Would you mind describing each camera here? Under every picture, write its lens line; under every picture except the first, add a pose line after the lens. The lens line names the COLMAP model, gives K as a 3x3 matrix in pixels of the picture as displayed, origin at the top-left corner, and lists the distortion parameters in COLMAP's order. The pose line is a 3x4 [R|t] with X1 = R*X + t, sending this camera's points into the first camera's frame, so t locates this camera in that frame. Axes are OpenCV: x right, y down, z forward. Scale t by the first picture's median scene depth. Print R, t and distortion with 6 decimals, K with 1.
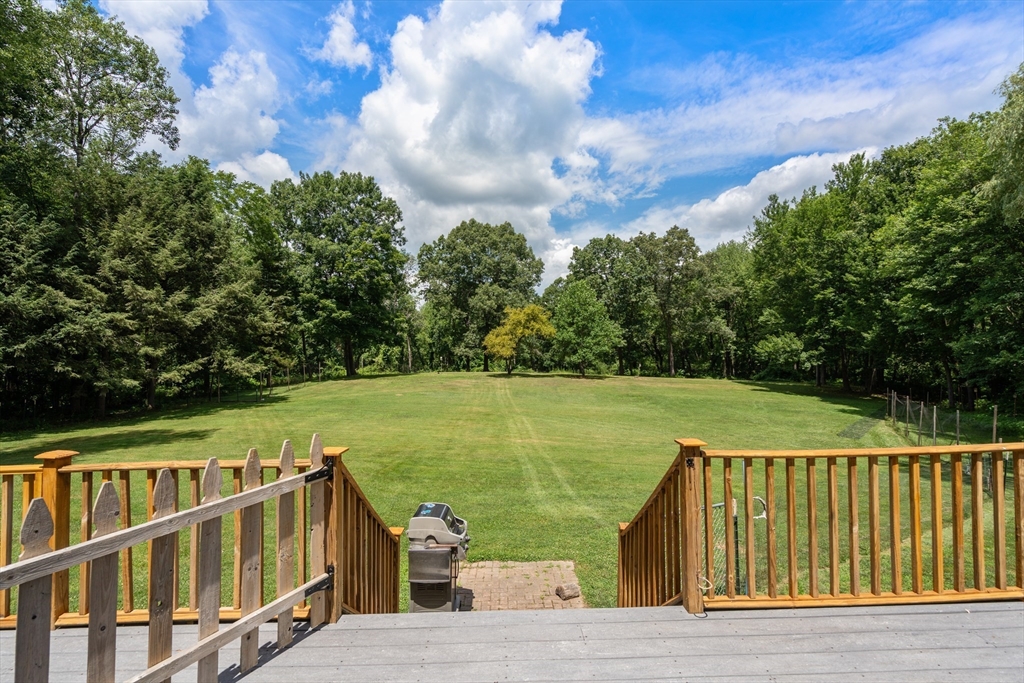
lens RADIAL K [[470.2, 0, 511.3], [0, 470.2, 336.9], [0, 0, 1]] dist [-0.000066, 0.000004]
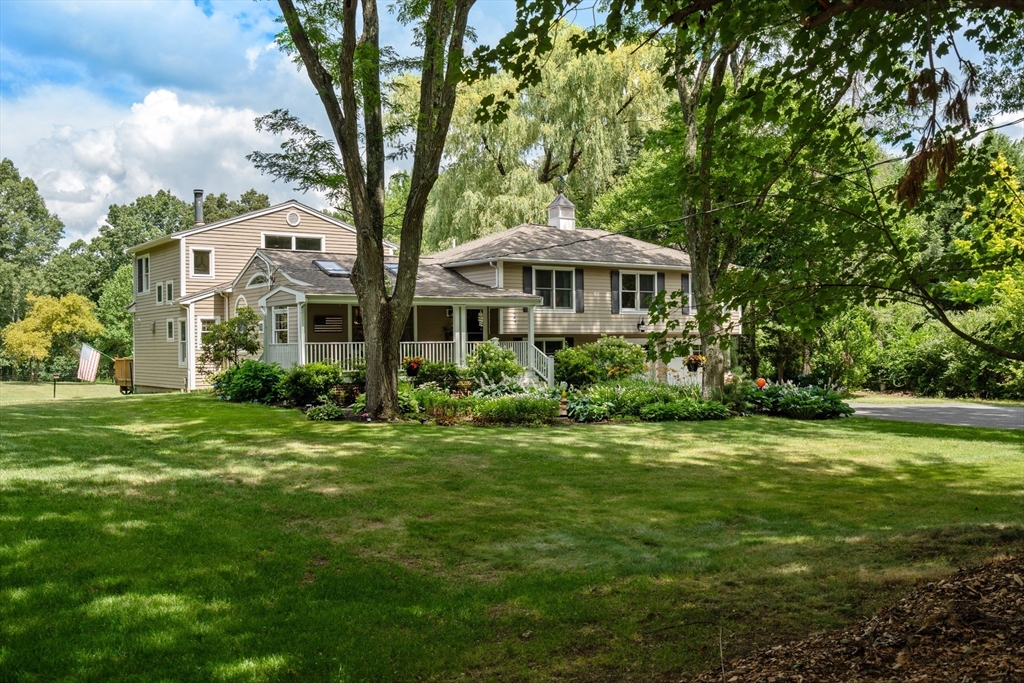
lens RADIAL K [[1042.7, 0, 511.7], [0, 1042.7, 342.0], [0, 0, 1]] dist [0.001393, 0.000000]
pose [[0.842264, 0.008486, 0.538998, -0.271620], [-0.015281, 0.999850, 0.008136, -0.011391], [-0.538848, -0.015089, 0.842268, -0.859398]]
